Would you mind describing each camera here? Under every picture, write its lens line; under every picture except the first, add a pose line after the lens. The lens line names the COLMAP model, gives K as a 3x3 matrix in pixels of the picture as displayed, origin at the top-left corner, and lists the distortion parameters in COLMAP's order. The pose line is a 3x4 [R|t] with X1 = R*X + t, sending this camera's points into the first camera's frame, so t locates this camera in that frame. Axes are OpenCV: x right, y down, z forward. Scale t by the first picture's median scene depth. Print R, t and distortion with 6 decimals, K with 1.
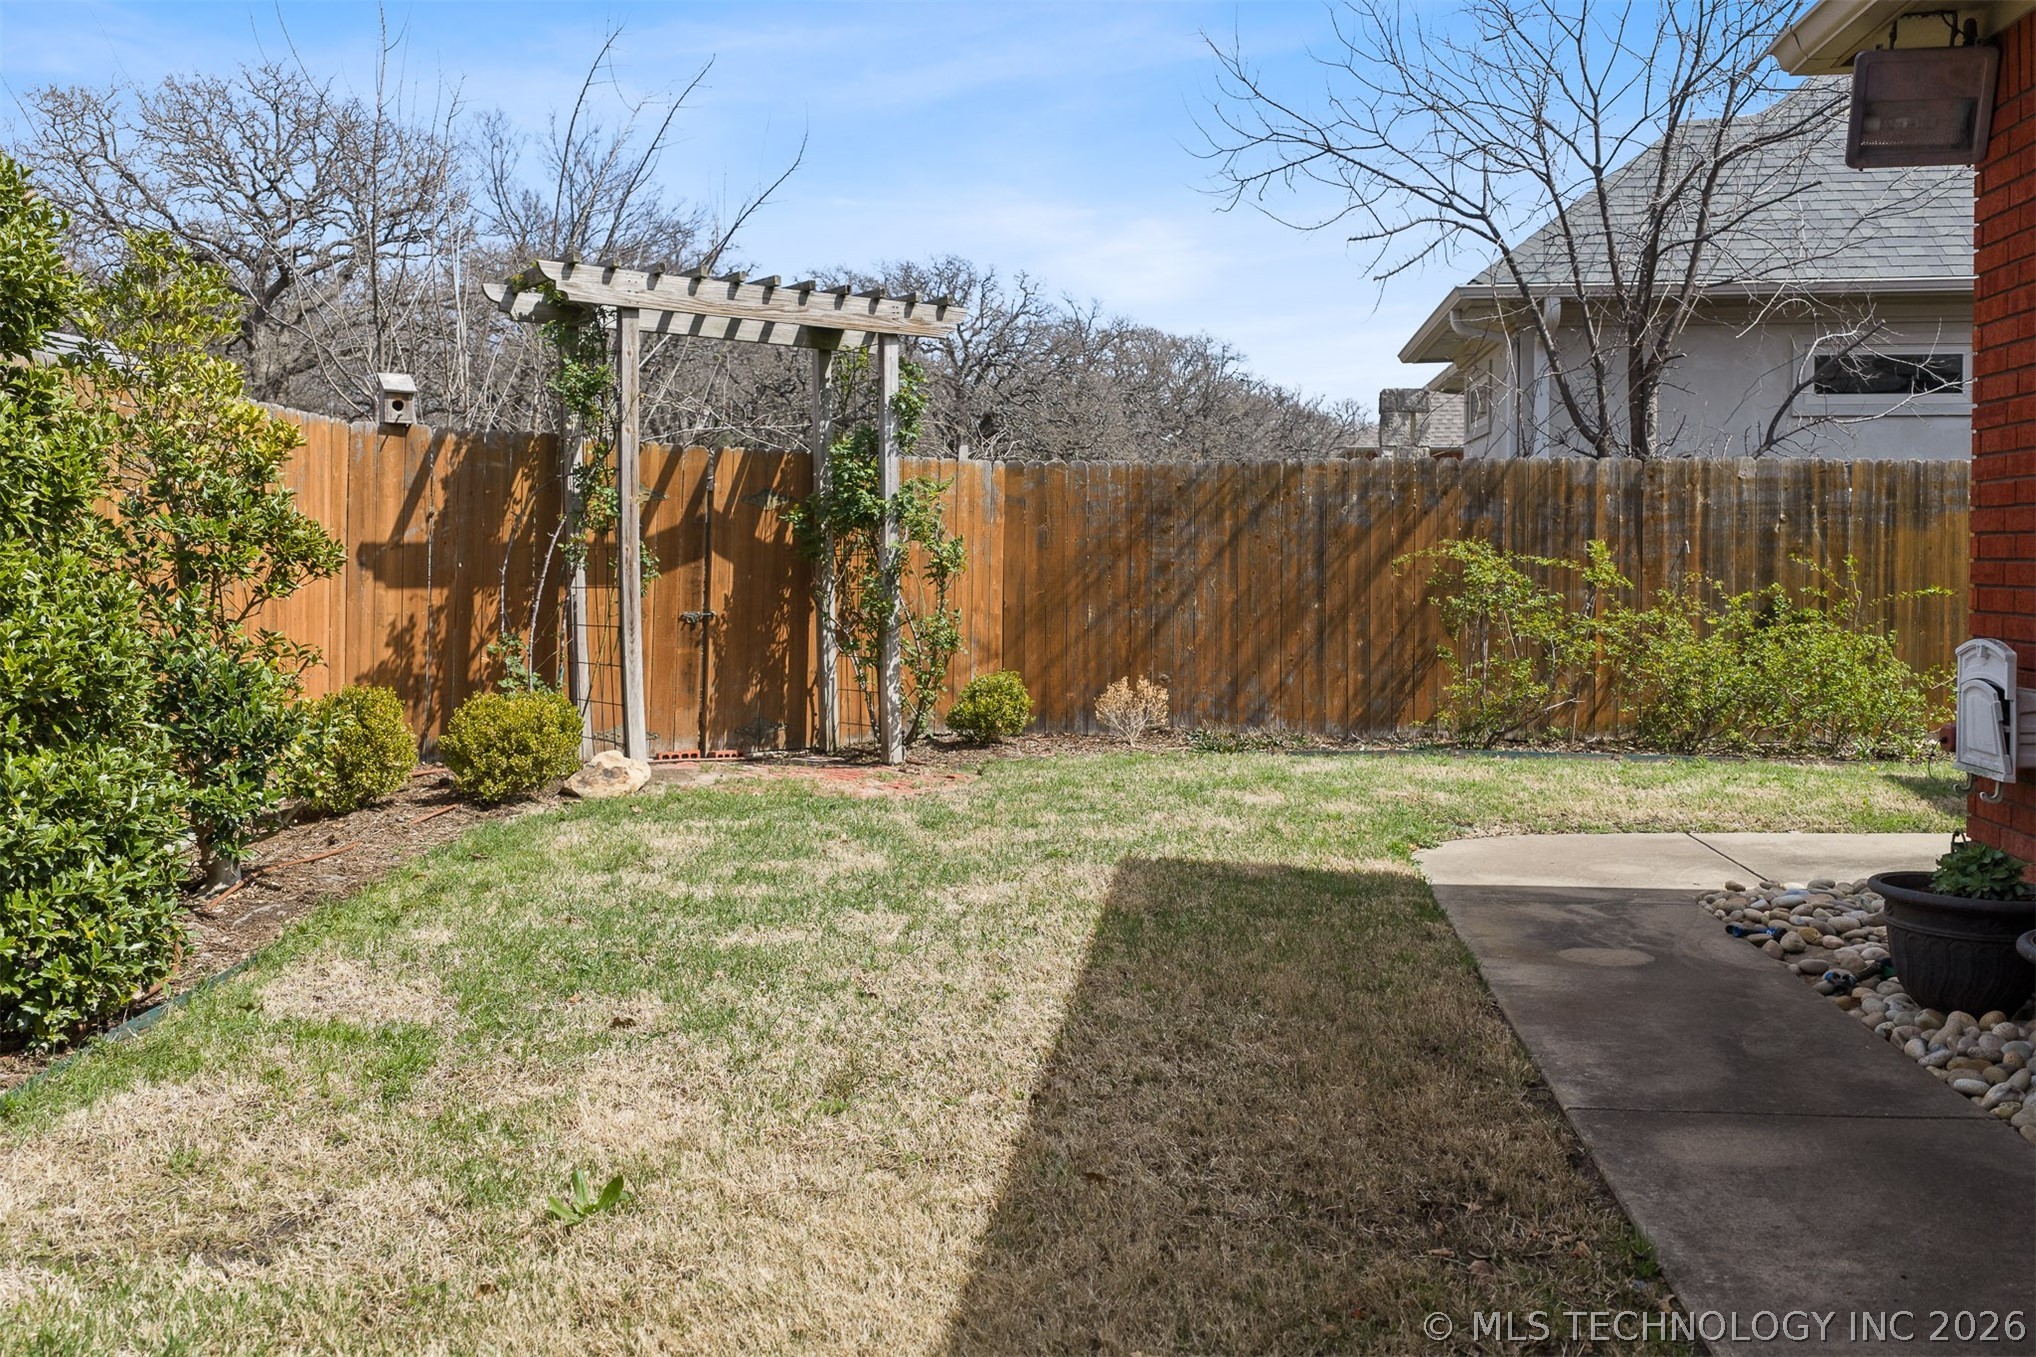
lens RADIAL K [[1713.0, 0, 1022.1], [0, 1713.0, 667.7], [0, 0, 1]] dist [0.022819, -0.026266]
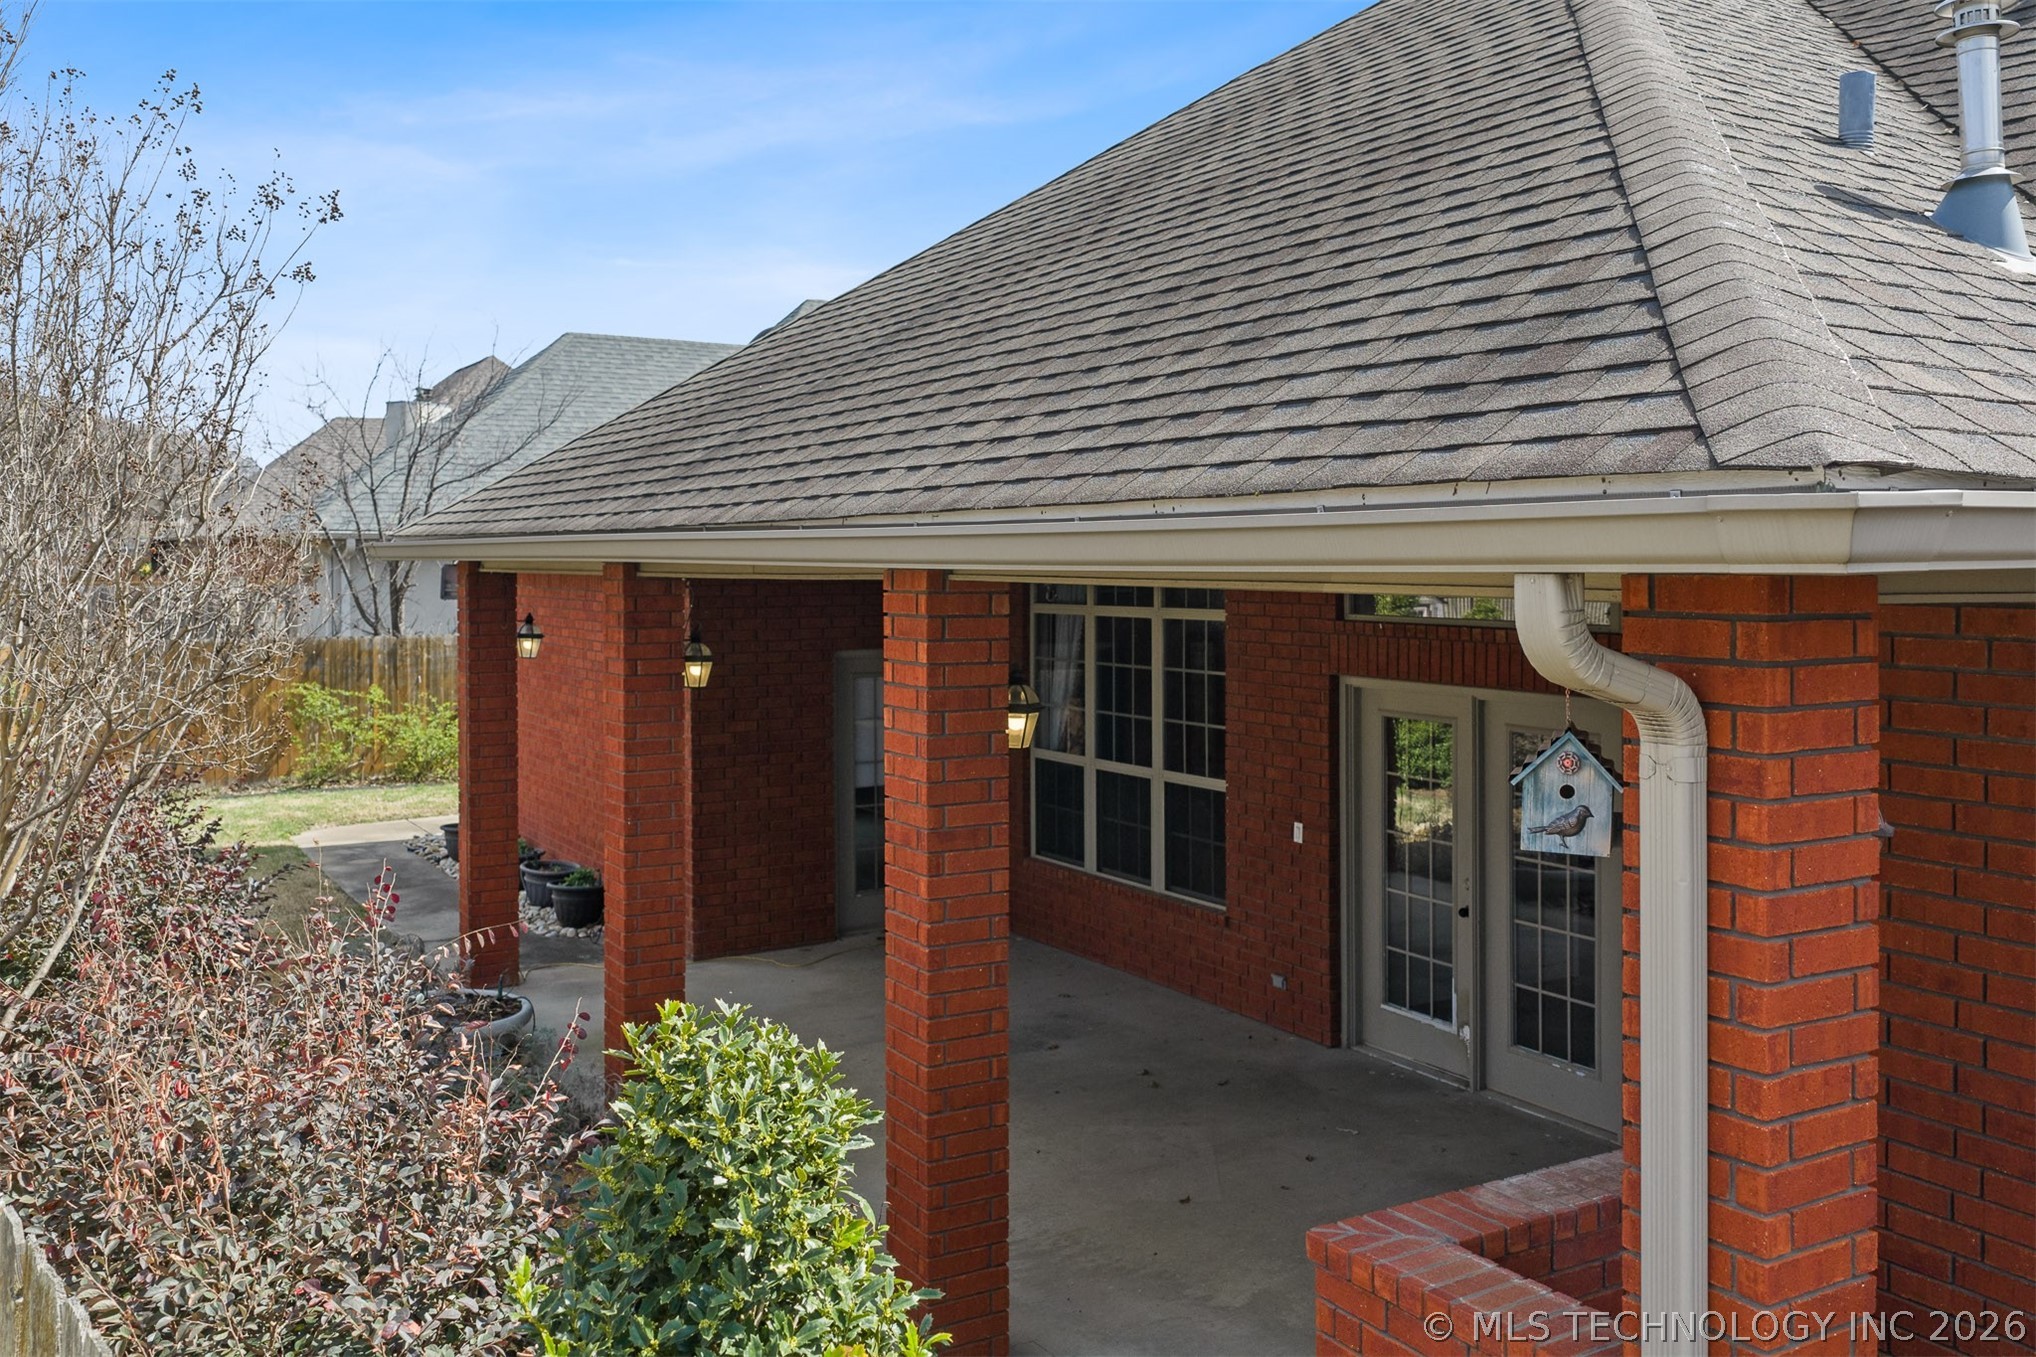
lens RADIAL K [[1713.0, 0, 1041.4], [0, 1713.0, 554.7], [0, 0, 1]] dist [0.022819, -0.026266]
pose [[0.783087, 0.005855, 0.621885, -0.302481], [0.035471, 0.997907, -0.054062, -0.081495], [-0.620900, 0.064394, 0.781240, -1.056687]]
